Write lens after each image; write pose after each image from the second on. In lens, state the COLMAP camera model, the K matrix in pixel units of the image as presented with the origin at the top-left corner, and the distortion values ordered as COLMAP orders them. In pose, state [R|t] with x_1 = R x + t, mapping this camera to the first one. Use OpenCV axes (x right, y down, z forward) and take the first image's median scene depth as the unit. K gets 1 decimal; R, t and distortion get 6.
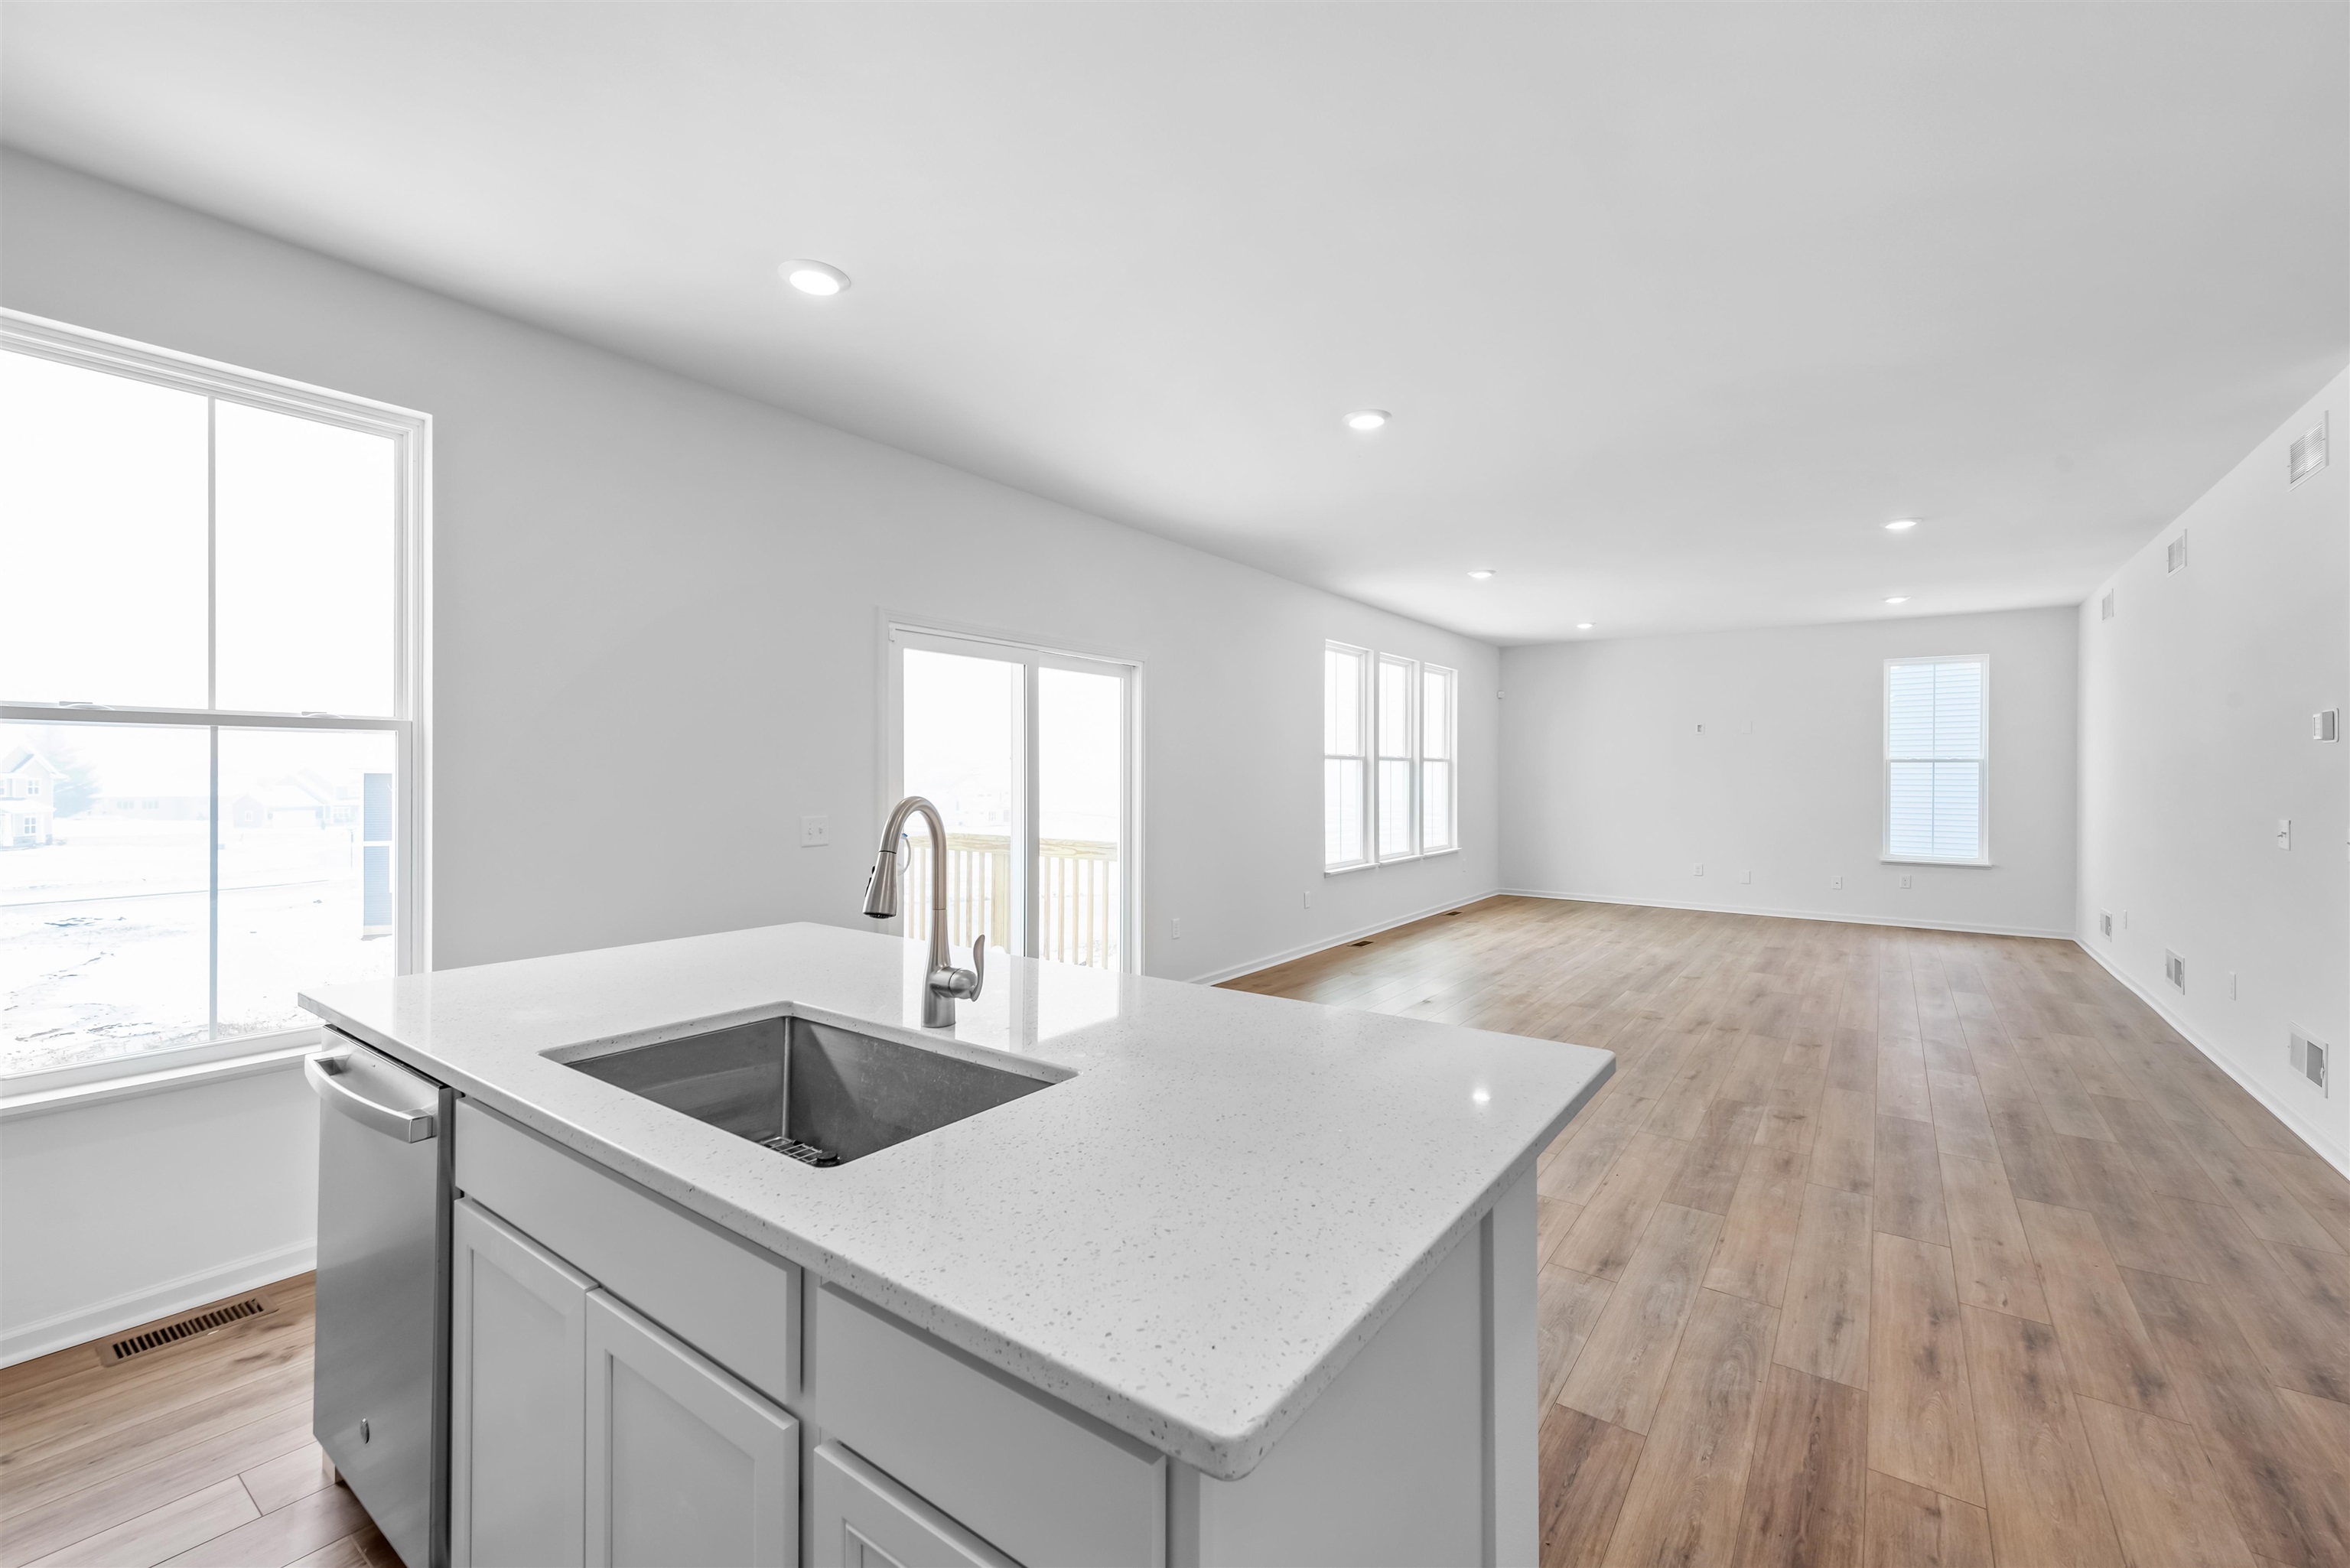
lens RADIAL K [[942.8, 0, 1124.7], [0, 942.8, 787.7], [0, 0, 1]] dist [0.013422, -0.002432]
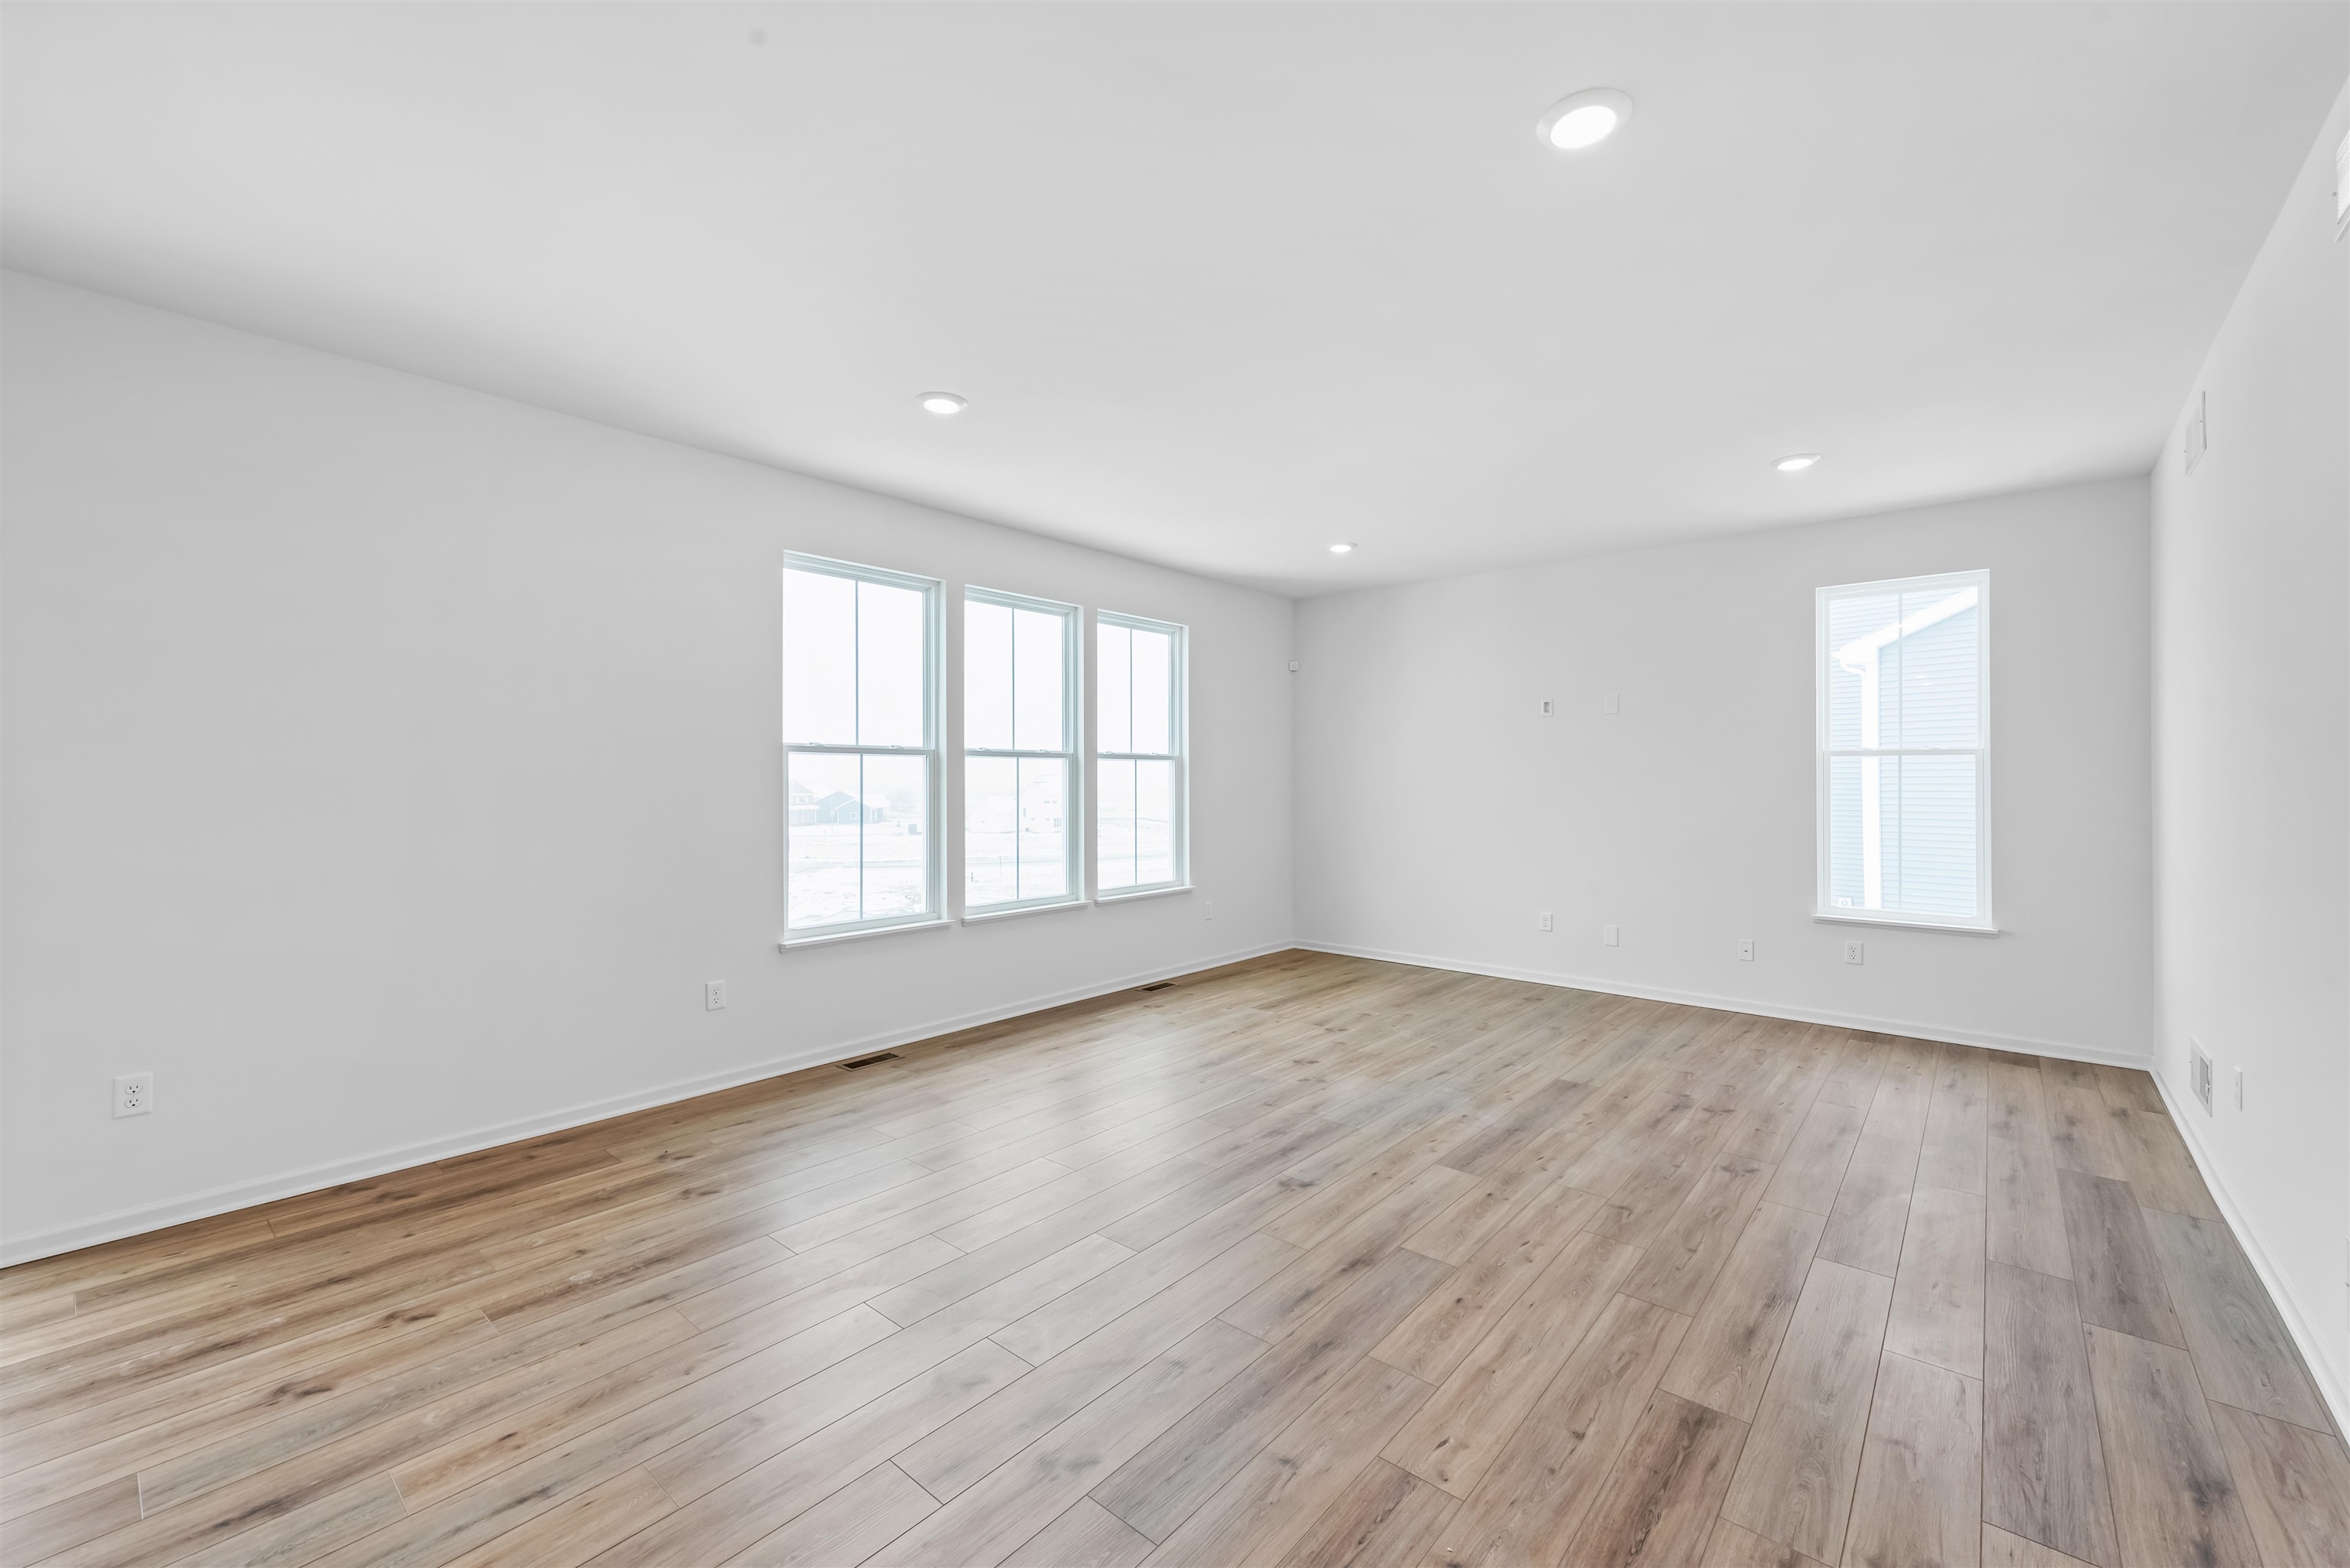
lens RADIAL K [[942.8, 0, 1116.2], [0, 942.8, 769.1], [0, 0, 1]] dist [0.013422, -0.002432]
pose [[0.997579, -0.005718, -0.069307, 0.406499], [0.004038, 0.999695, -0.024354, -0.004758], [0.069425, 0.024015, 0.997298, 0.374193]]
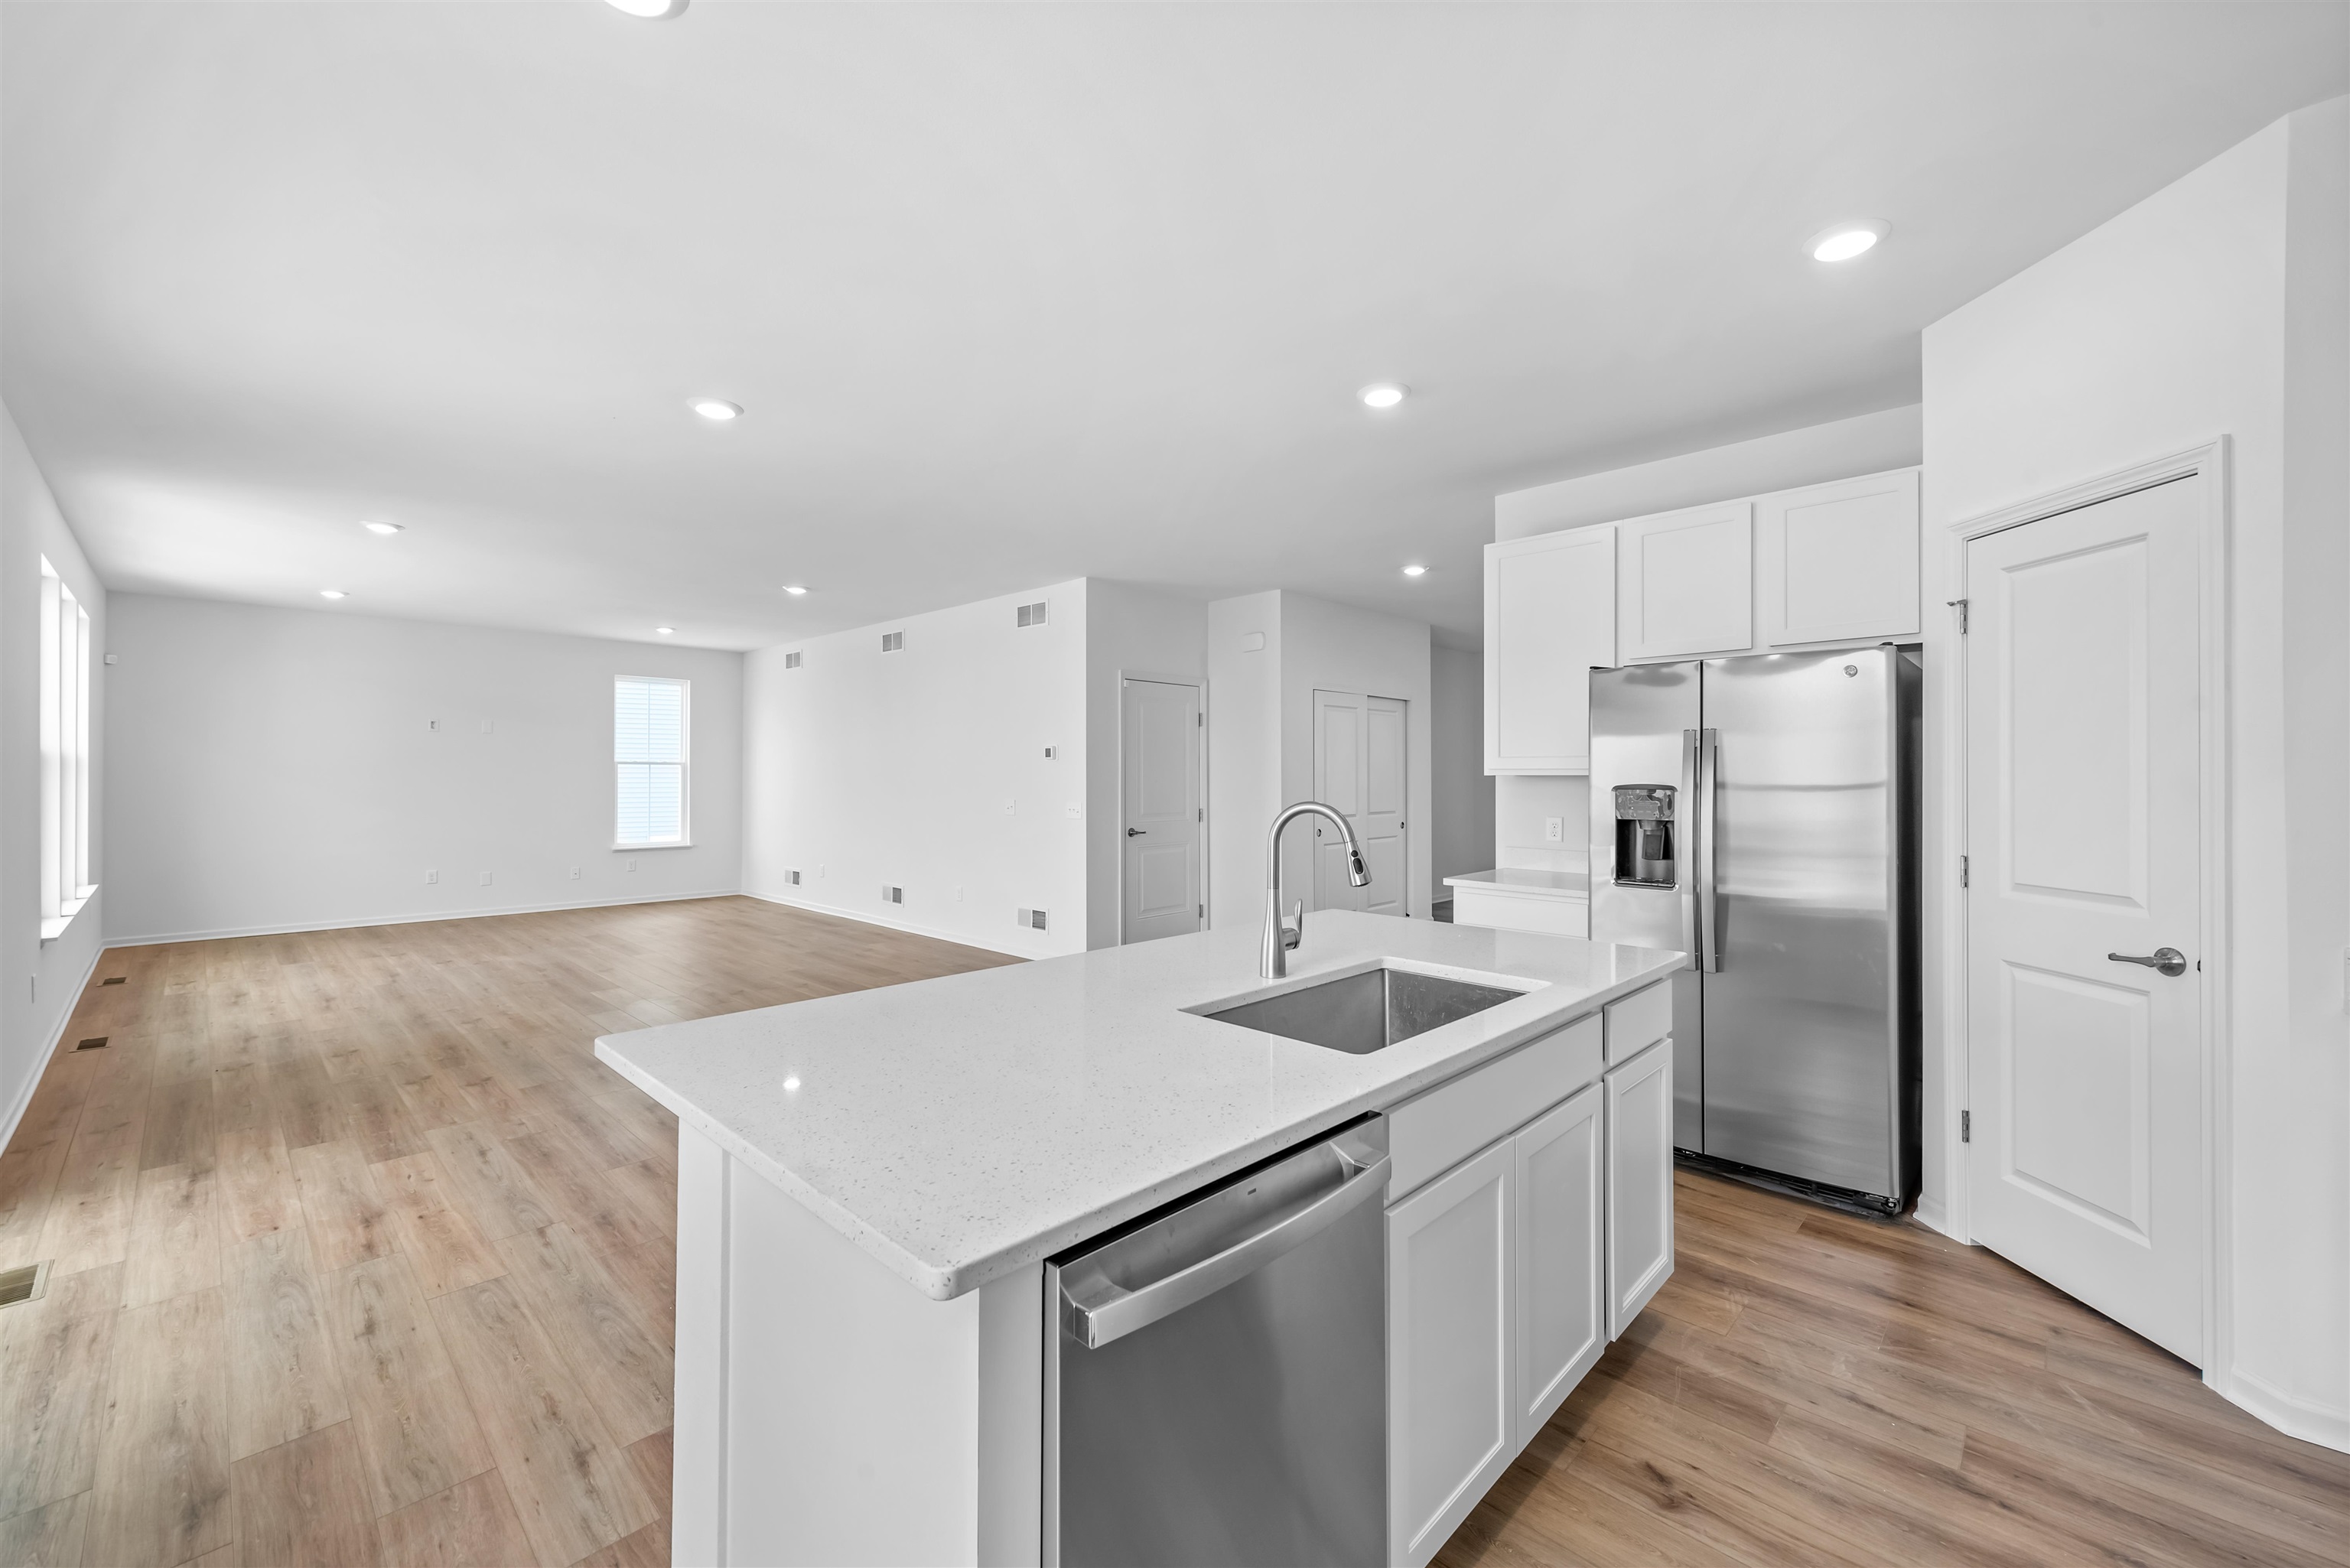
lens RADIAL K [[942.8, 0, 1204.1], [0, 942.8, 757.4], [0, 0, 1]] dist [0.013422, -0.002432]
pose [[0.092705, 0.016800, 0.995552, -0.286207], [0.012937, 0.999753, -0.018076, -0.004813], [-0.995610, 0.014555, 0.092465, 0.189070]]
